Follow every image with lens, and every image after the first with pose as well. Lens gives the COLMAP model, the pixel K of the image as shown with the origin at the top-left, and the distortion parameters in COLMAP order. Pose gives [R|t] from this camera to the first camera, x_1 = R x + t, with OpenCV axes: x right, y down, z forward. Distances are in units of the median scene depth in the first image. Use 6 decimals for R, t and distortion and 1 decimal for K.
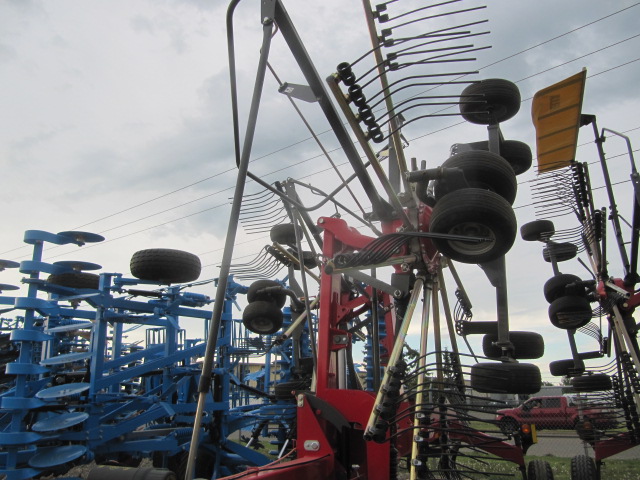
lens RADIAL K [[532.5, 0, 317.6], [0, 532.5, 238.7], [0, 0, 1]] dist [-0.042190, 0.015966]
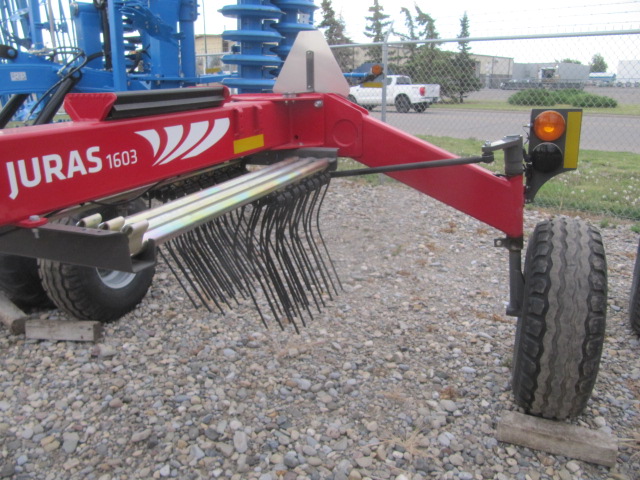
lens RADIAL K [[532.5, 0, 317.6], [0, 532.5, 238.7], [0, 0, 1]] dist [-0.042190, 0.015966]
pose [[0.999310, 0.007458, -0.036376, 0.363785], [0.014004, 0.831579, 0.555231, 0.323782], [0.034390, -0.555357, 0.830901, 0.939057]]
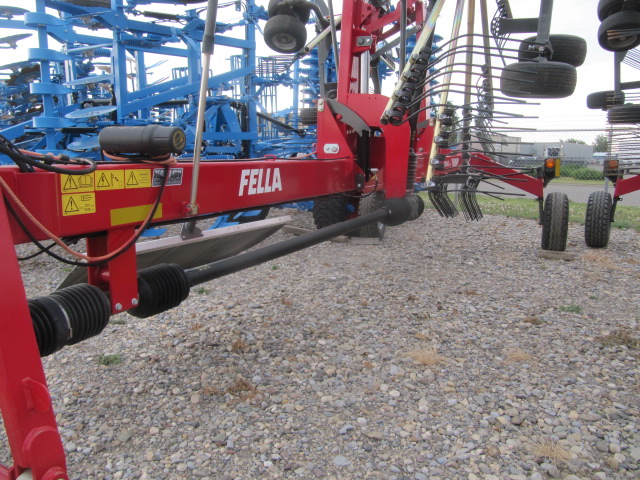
lens RADIAL K [[532.5, 0, 317.6], [0, 532.5, 238.7], [0, 0, 1]] dist [-0.042190, 0.015966]
pose [[0.998233, 0.023817, -0.054440, 0.013664], [0.002489, 0.898599, 0.438764, 0.062208], [0.059369, -0.438124, 0.896952, 0.007523]]
